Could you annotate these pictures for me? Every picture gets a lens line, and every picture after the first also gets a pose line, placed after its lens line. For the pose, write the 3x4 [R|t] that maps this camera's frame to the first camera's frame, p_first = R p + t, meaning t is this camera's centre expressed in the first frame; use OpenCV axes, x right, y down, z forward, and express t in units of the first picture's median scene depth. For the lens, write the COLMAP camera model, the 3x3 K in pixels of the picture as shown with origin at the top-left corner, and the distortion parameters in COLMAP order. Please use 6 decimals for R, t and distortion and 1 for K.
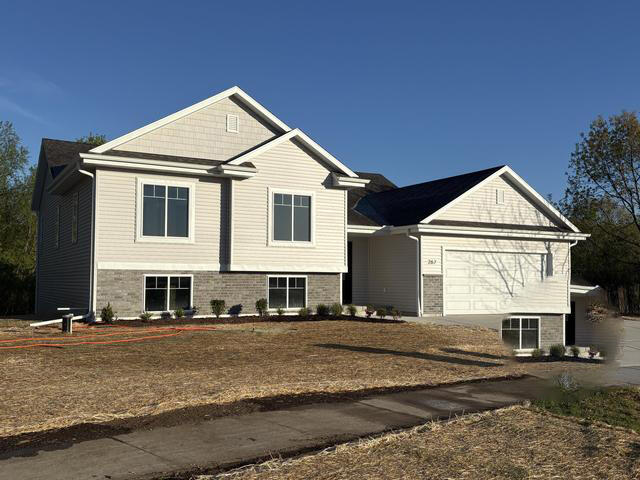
lens RADIAL K [[649.6, 0, 320.0], [0, 649.6, 240.0], [0, 0, 1]] dist [0.093415, -0.014527]
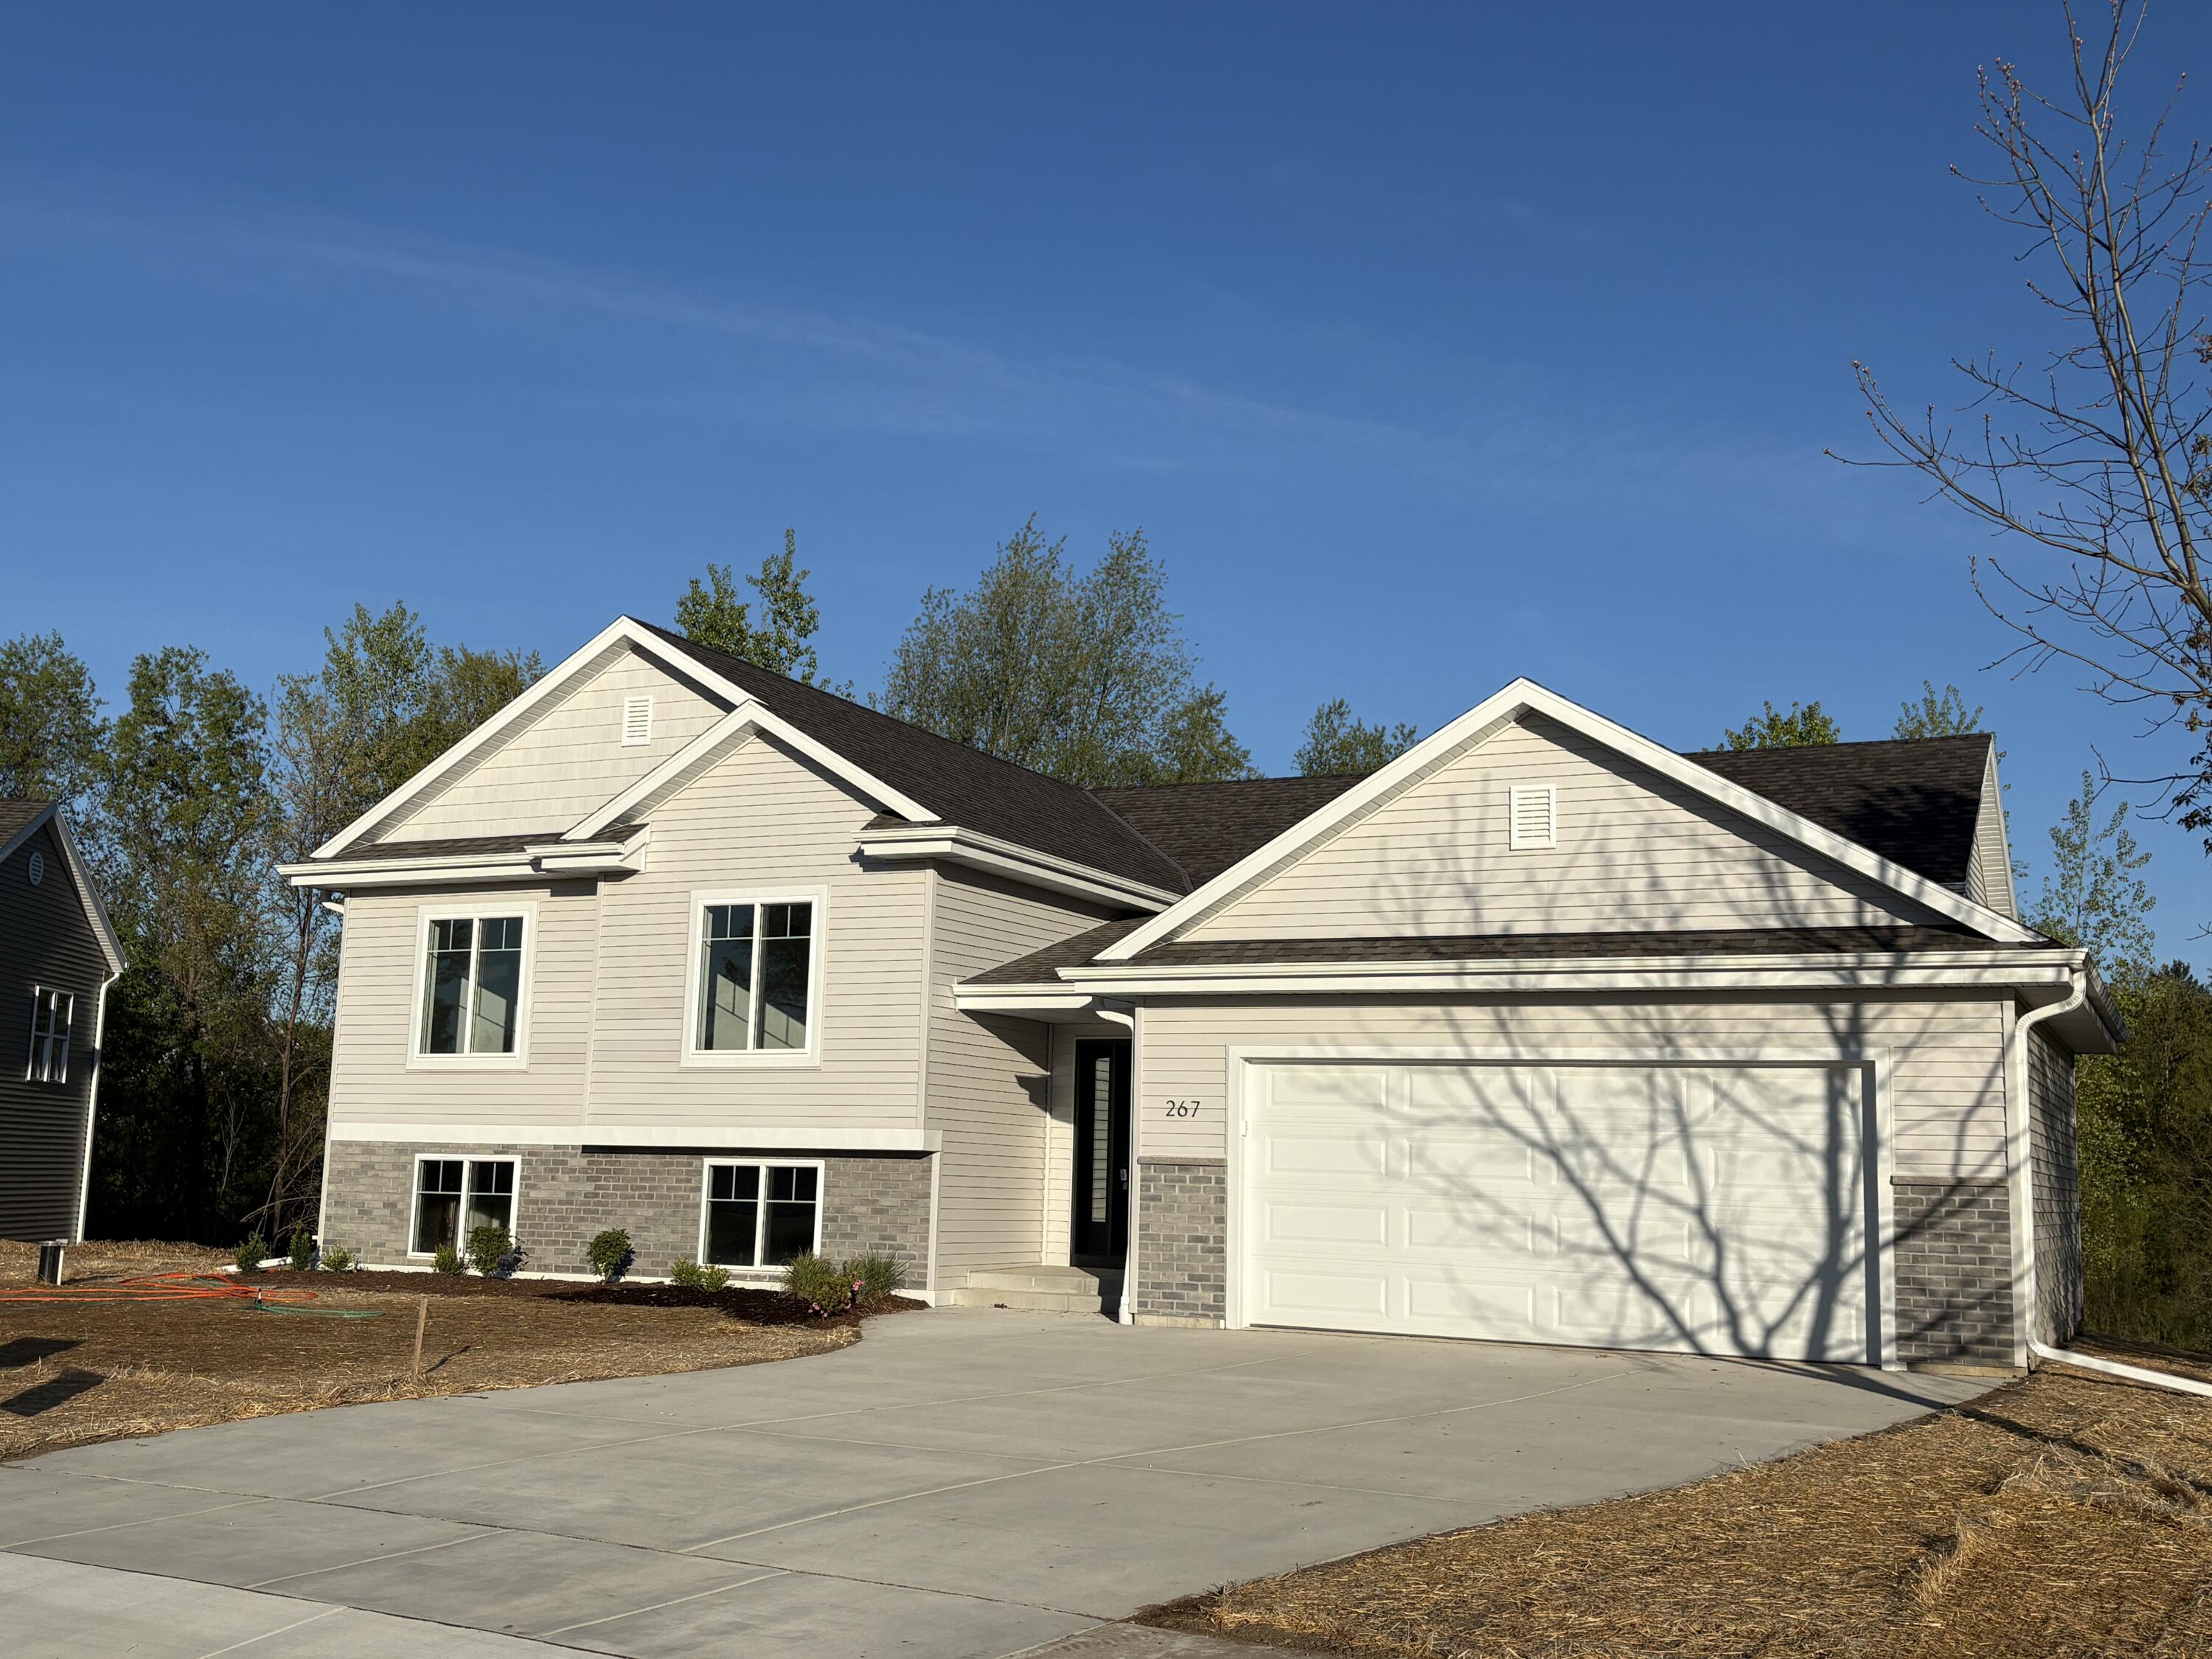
lens RADIAL K [[2245.1, 0, 1106.0], [0, 2245.1, 829.5], [0, 0, 1]] dist [0.093415, -0.014527]
pose [[0.568922, -0.118487, -0.813811, 0.882925], [0.027874, 0.991776, -0.124911, 0.033849], [0.821919, 0.048381, 0.567546, 0.468023]]
